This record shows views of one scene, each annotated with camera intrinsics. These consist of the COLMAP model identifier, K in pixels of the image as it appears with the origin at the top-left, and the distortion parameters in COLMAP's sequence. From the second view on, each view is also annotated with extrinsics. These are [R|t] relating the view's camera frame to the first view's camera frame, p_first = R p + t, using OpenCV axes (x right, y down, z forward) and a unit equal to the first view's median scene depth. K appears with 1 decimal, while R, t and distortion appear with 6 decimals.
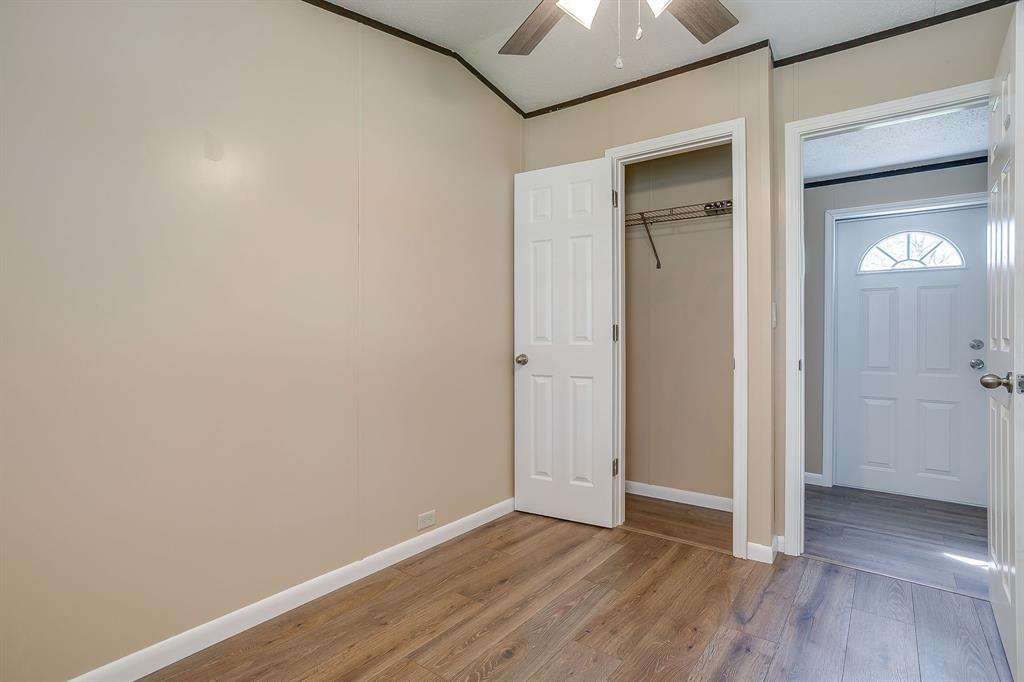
lens RADIAL K [[502.4, 0, 508.7], [0, 502.4, 337.6], [0, 0, 1]] dist [-0.058208, 0.030025]
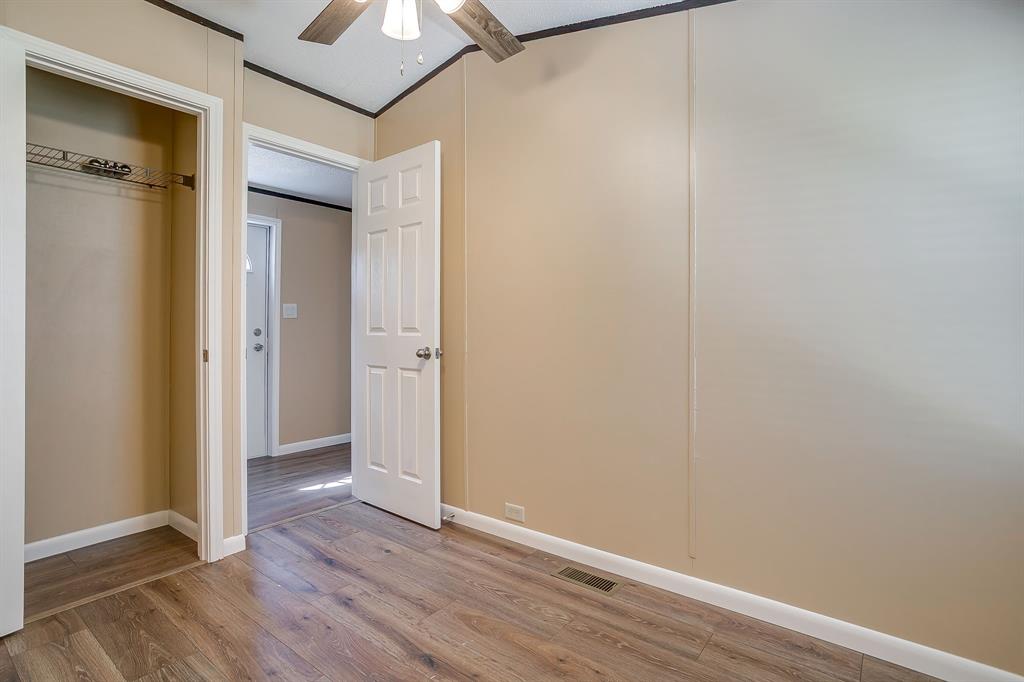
lens RADIAL K [[493.0, 0, 507.1], [0, 493.0, 320.1], [0, 0, 1]] dist [-0.002211, 0.000038]
pose [[0.033346, 0.014036, 0.999345, -0.559320], [-0.001471, 0.999901, -0.013995, -0.002675], [-0.999443, -0.001003, 0.033364, 0.498536]]
